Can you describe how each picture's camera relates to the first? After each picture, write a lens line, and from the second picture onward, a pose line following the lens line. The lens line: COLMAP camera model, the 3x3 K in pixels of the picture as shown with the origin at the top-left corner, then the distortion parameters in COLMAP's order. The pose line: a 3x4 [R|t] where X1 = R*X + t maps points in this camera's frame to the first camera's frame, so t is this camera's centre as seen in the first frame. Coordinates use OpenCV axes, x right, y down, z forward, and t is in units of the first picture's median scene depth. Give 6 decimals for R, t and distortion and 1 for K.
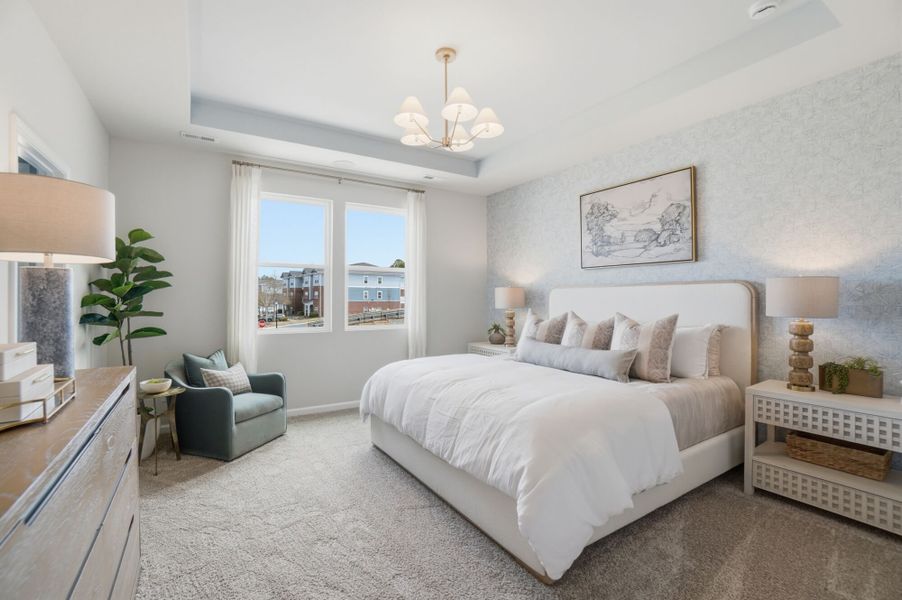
lens RADIAL K [[398.0, 0, 453.6], [0, 398.0, 285.1], [0, 0, 1]] dist [0.014987, -0.000033]
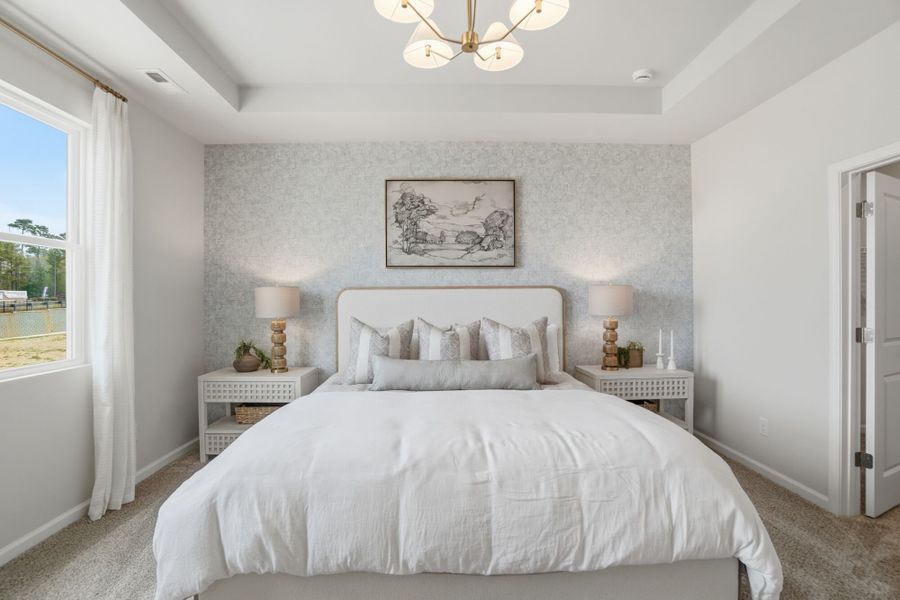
lens RADIAL K [[401.1, 0, 444.9], [0, 401.1, 299.0], [0, 0, 1]] dist [-0.059695, 0.022278]
pose [[0.548005, 0.010139, 0.836414, -0.366956], [-0.023257, 0.999725, 0.003120, 0.023842], [-0.836152, -0.021163, 0.548090, 0.507586]]
